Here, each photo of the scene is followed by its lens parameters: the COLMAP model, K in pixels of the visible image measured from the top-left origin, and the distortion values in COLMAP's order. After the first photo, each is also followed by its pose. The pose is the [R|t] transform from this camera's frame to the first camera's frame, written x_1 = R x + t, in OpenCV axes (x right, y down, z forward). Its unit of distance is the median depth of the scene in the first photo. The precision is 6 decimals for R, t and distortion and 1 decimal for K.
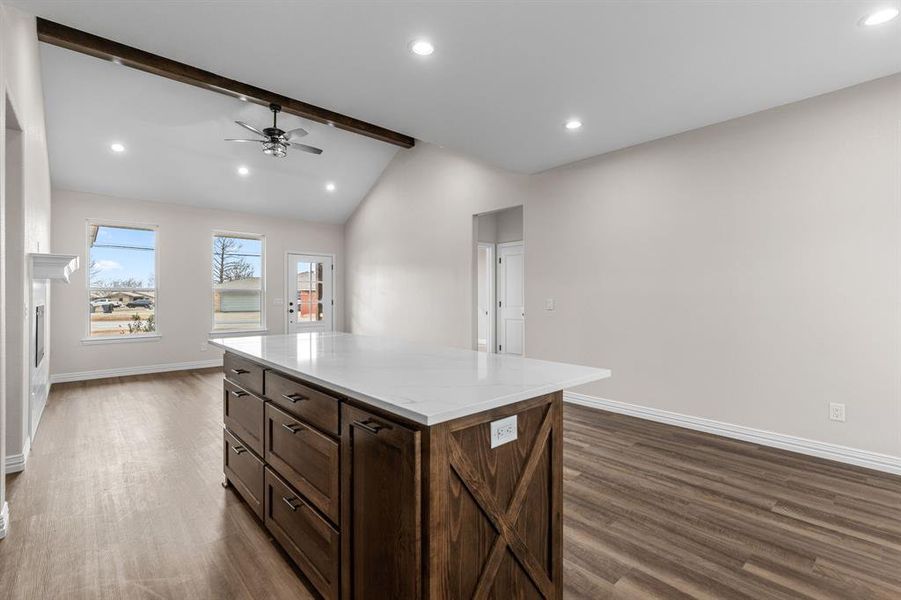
lens RADIAL K [[414.1, 0, 455.6], [0, 414.1, 297.3], [0, 0, 1]] dist [-0.000165, -0.000210]
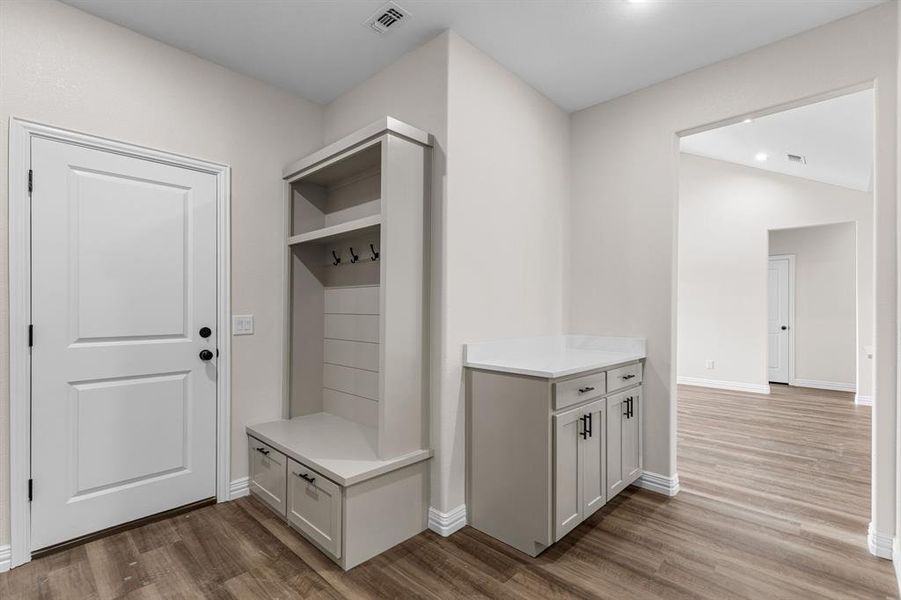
lens RADIAL K [[417.1, 0, 453.0], [0, 417.1, 305.8], [0, 0, 1]] dist [-0.004377, 0.000222]
pose [[0.997074, 0.004621, 0.076299, -0.701459], [-0.003735, 0.999924, -0.011759, 0.003621], [-0.076347, 0.011440, 0.997016, 0.043963]]
